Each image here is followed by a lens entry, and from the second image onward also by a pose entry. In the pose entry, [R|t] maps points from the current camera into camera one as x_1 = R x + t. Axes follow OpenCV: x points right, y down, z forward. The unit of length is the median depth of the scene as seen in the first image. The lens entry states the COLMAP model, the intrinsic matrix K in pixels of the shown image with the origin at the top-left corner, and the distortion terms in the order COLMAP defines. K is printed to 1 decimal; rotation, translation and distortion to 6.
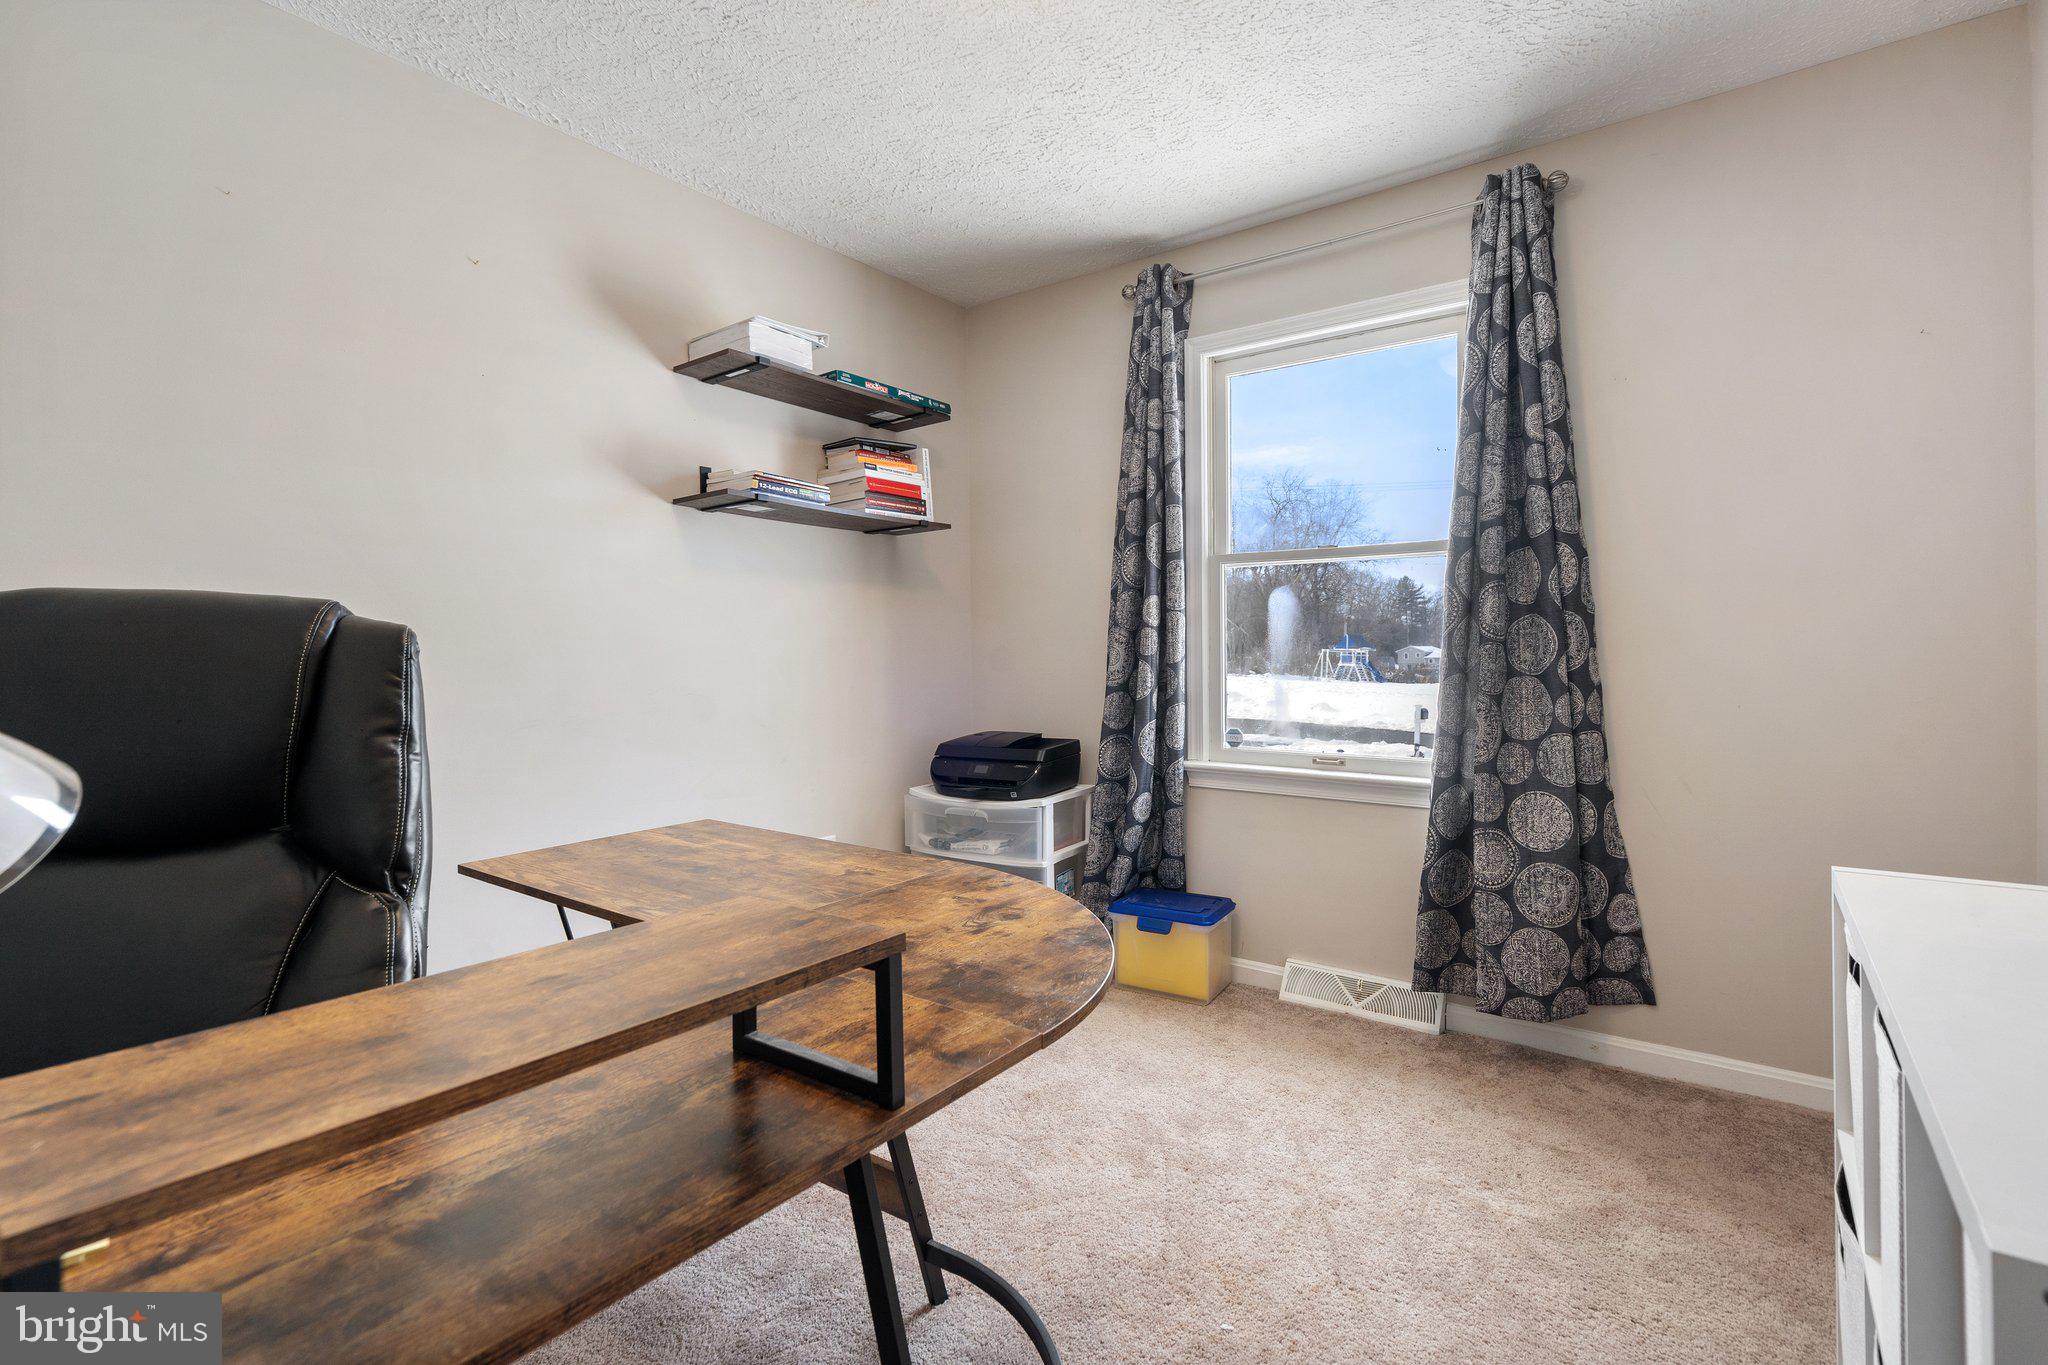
lens RADIAL K [[957.5, 0, 1015.0], [0, 957.5, 663.4], [0, 0, 1]] dist [0.000005, 0.000089]
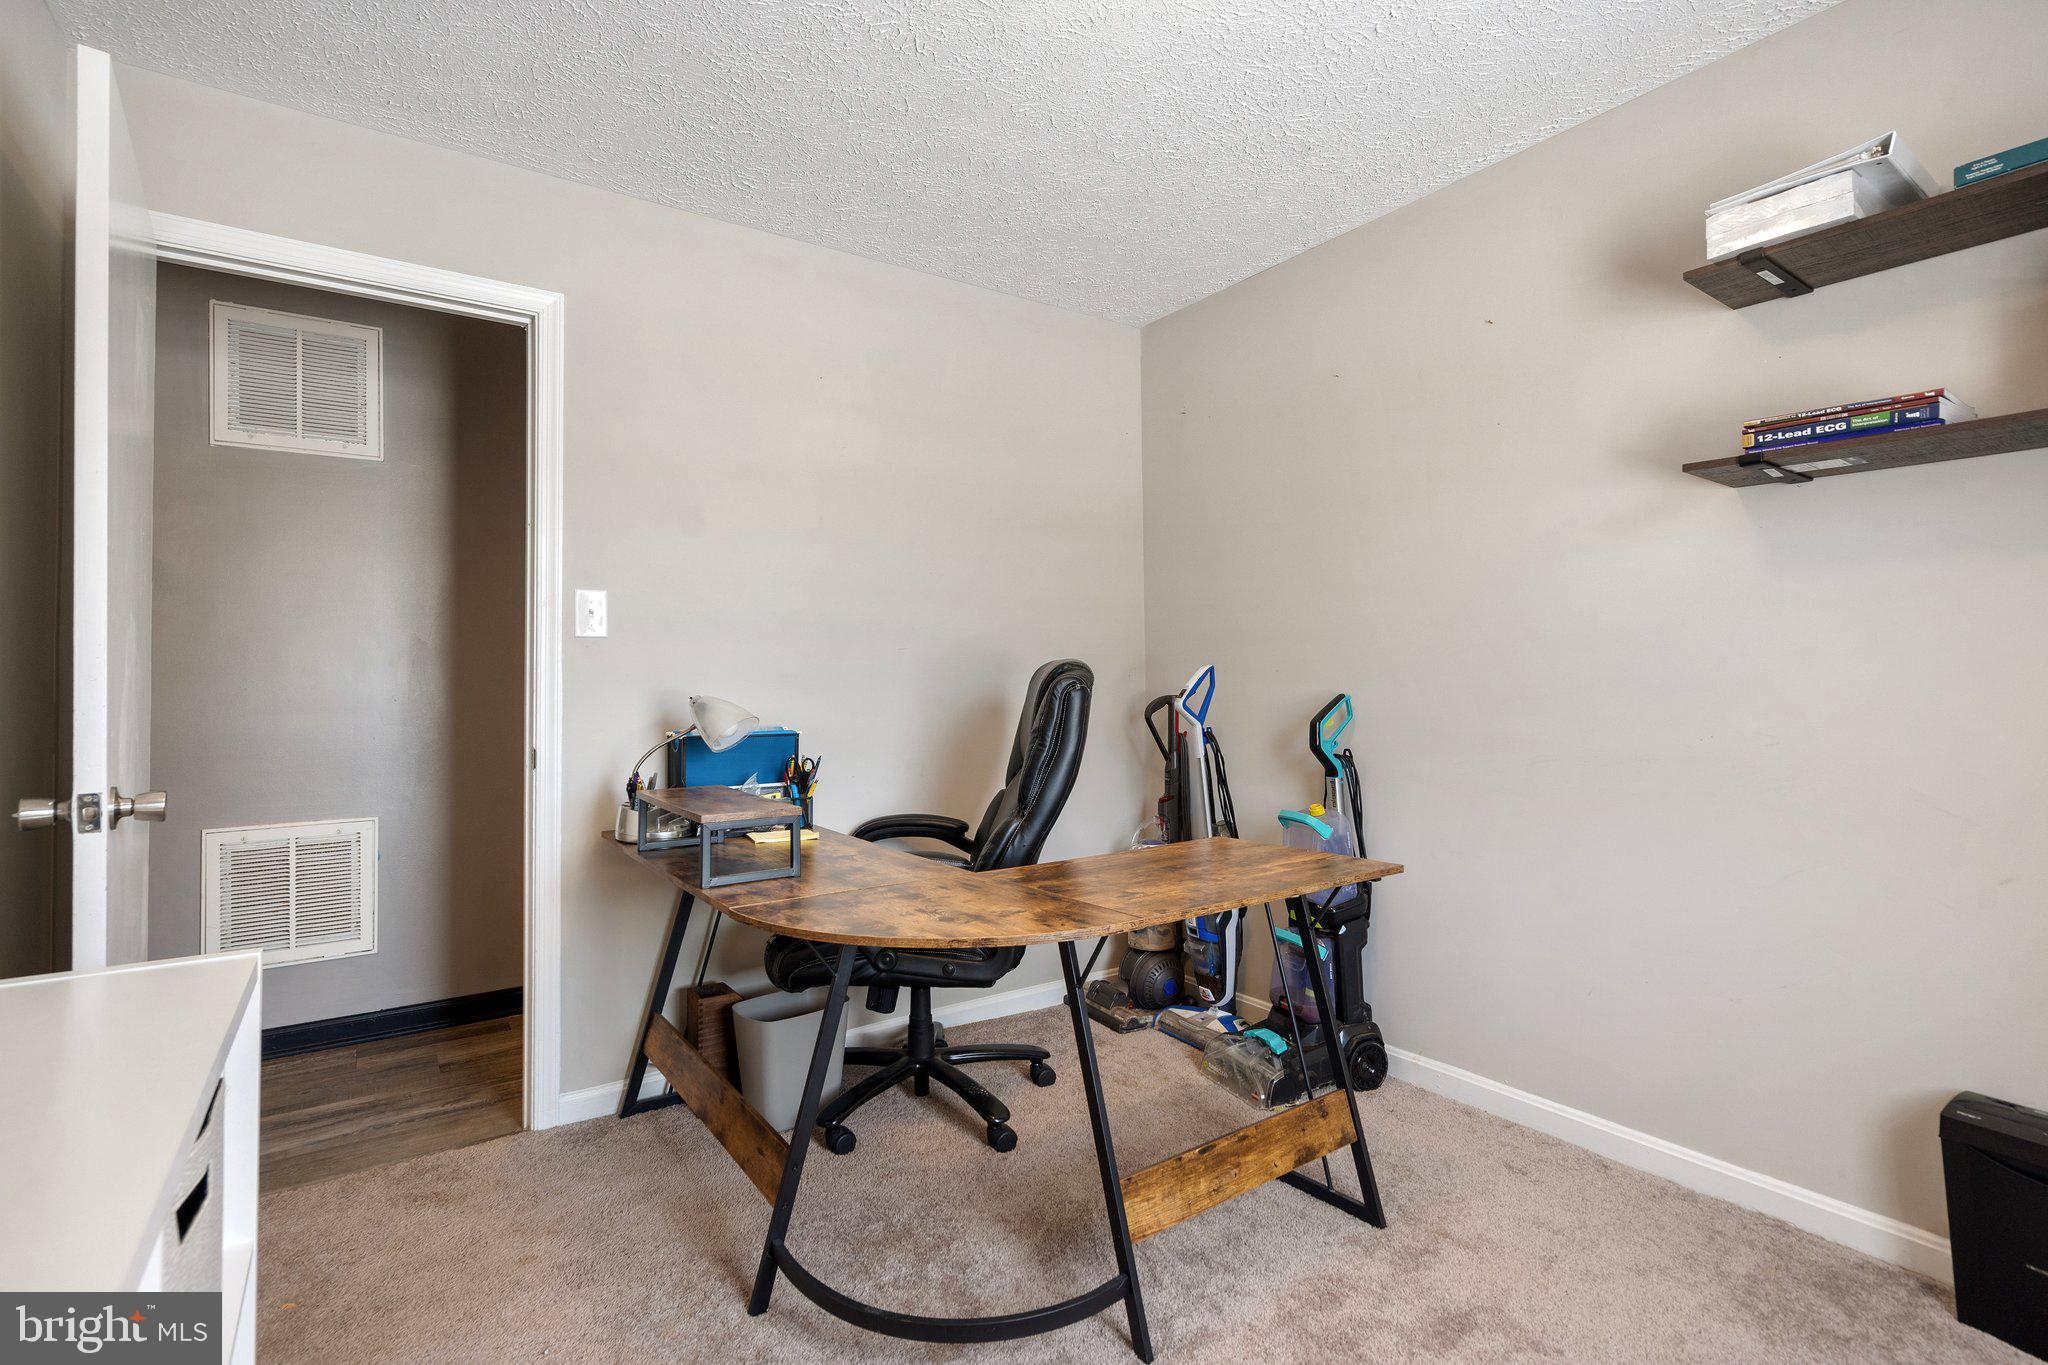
lens RADIAL K [[957.5, 0, 1015.0], [0, 957.5, 663.4], [0, 0, 1]] dist [0.000005, 0.000089]
pose [[-0.323038, -0.006335, -0.946365, 0.539960], [0.001325, 0.999974, -0.007146, -0.022444], [0.946385, -0.003562, -0.323021, 0.720889]]
